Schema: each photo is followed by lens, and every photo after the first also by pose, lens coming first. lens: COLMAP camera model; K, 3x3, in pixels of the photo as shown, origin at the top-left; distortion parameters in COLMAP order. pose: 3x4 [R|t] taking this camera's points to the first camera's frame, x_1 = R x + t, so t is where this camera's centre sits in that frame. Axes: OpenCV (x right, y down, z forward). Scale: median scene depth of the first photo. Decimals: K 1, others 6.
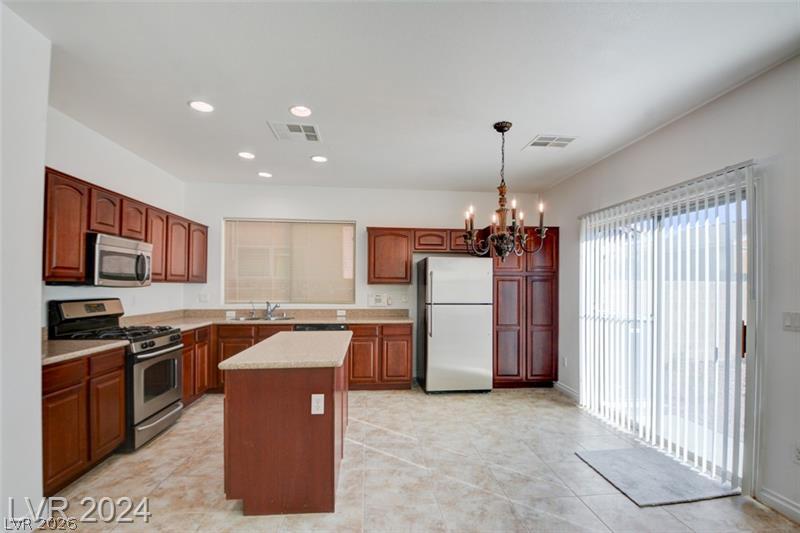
lens RADIAL K [[369.9, 0, 404.8], [0, 369.9, 282.9], [0, 0, 1]] dist [0.022414, -0.039284]
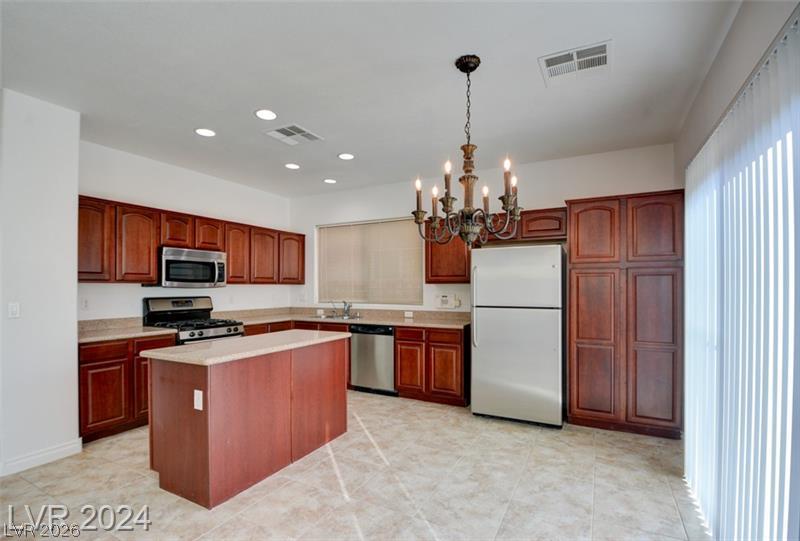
lens RADIAL K [[378.3, 0, 401.5], [0, 378.3, 286.4], [0, 0, 1]] dist [0.012222, -0.023355]
pose [[0.836497, -0.009305, -0.547893, 0.402111], [0.011873, 0.999929, 0.001146, 0.009953], [0.547844, -0.007463, 0.836548, 0.217209]]
